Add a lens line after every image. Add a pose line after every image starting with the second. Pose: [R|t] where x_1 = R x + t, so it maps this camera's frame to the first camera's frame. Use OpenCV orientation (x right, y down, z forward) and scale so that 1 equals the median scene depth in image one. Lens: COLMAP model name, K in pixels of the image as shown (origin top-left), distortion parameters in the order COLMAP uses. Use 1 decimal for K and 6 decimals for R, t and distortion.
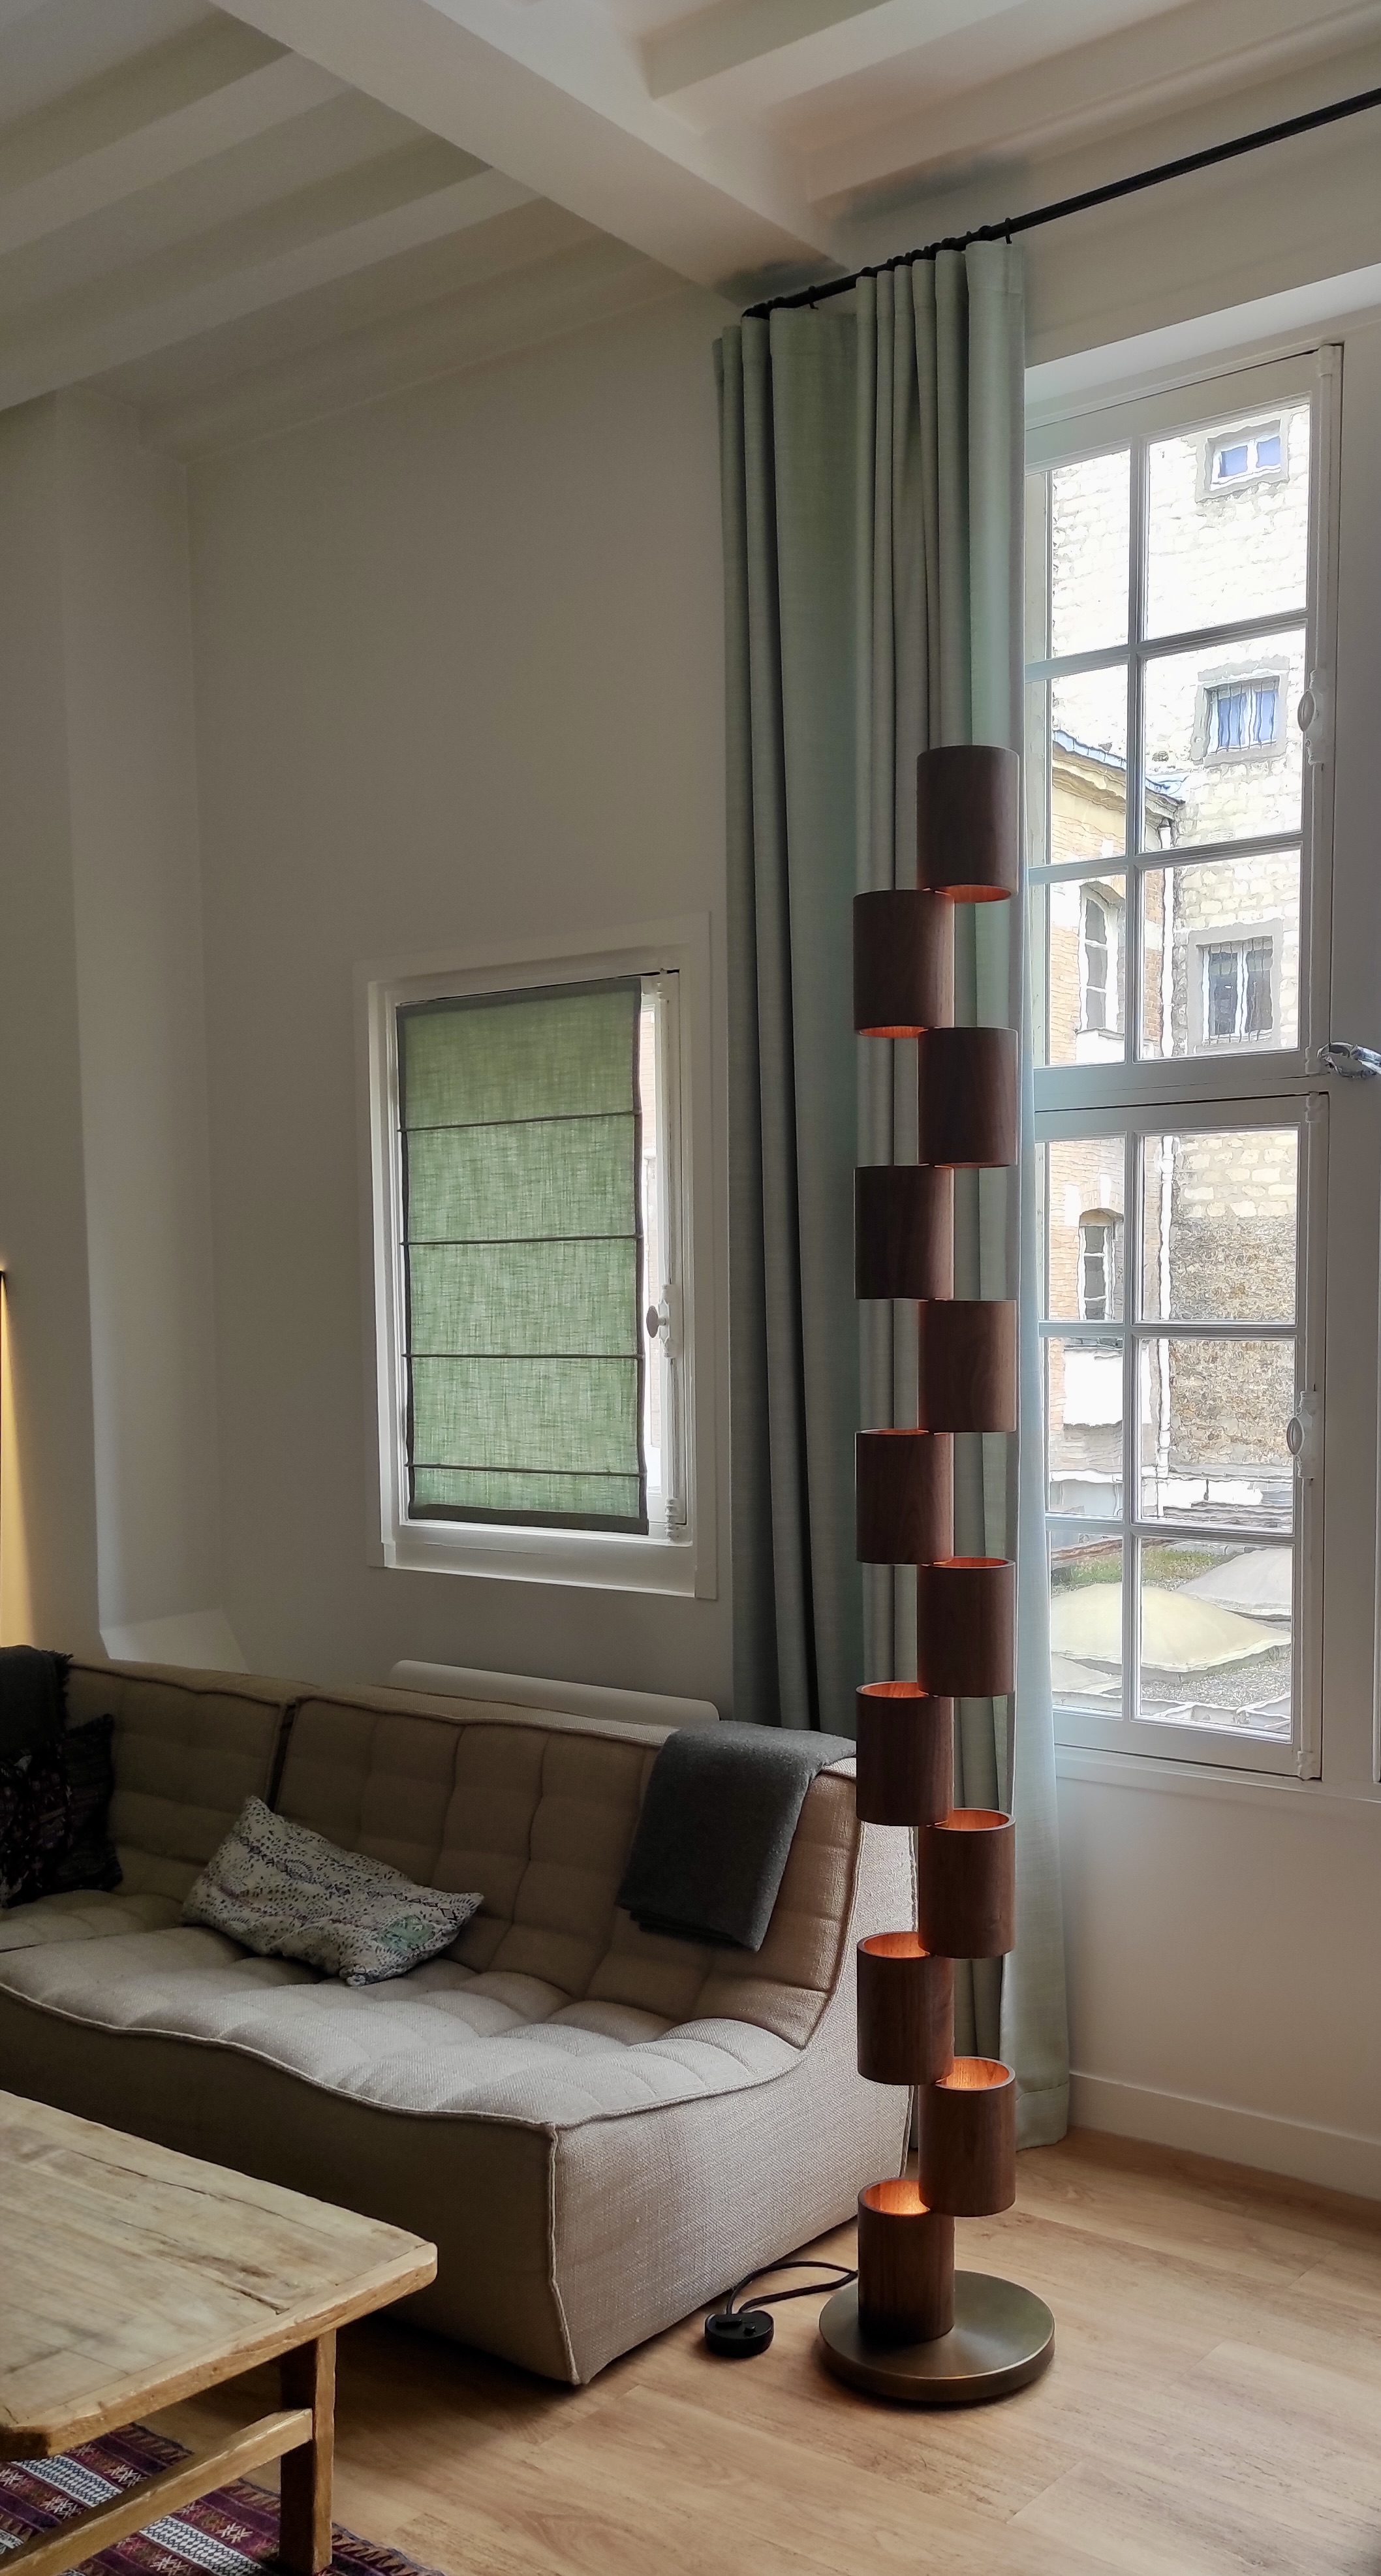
lens RADIAL K [[2219.1, 0, 692.1], [0, 2219.1, 1371.3], [0, 0, 1]] dist [0.091027, -0.103462]
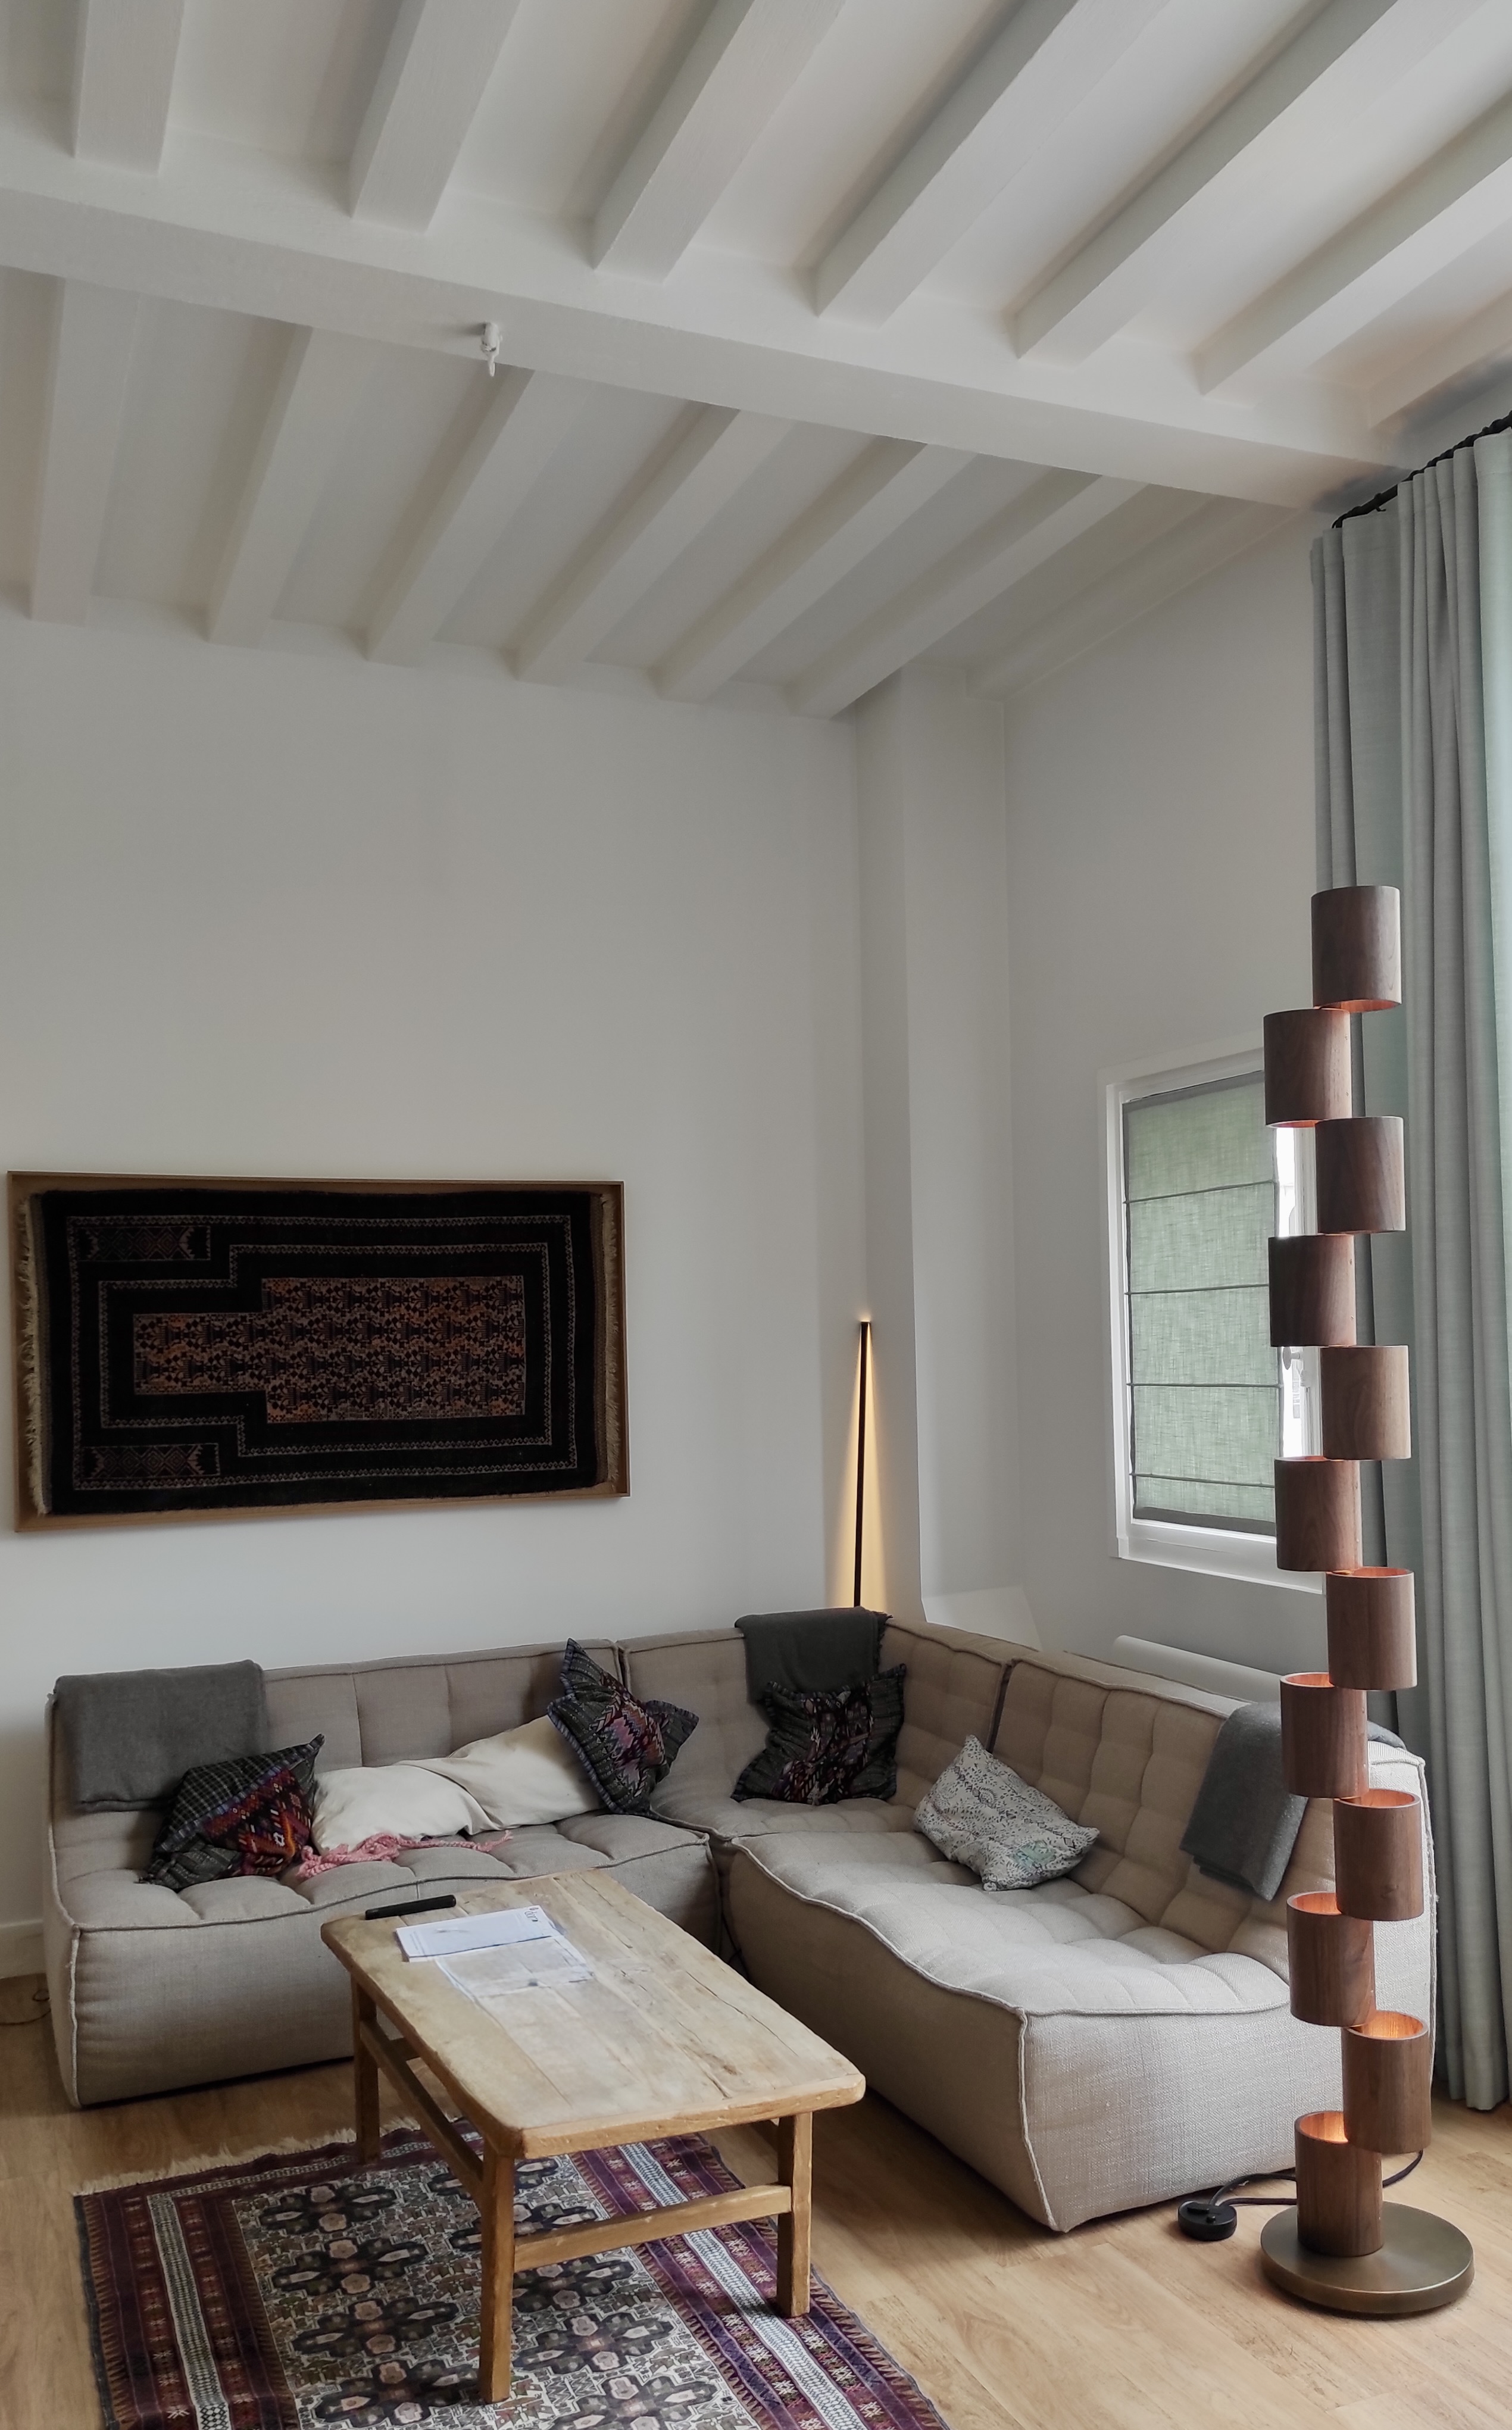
lens RADIAL K [[1914.9, 0, 756.0], [0, 1914.9, 1215.0], [0, 0, 1]] dist [0.085467, -0.072853]
pose [[0.865944, -0.056072, -0.496988, 0.277892], [0.014104, 0.996038, -0.087802, -0.012220], [0.499942, 0.069022, 0.863304, -0.038777]]
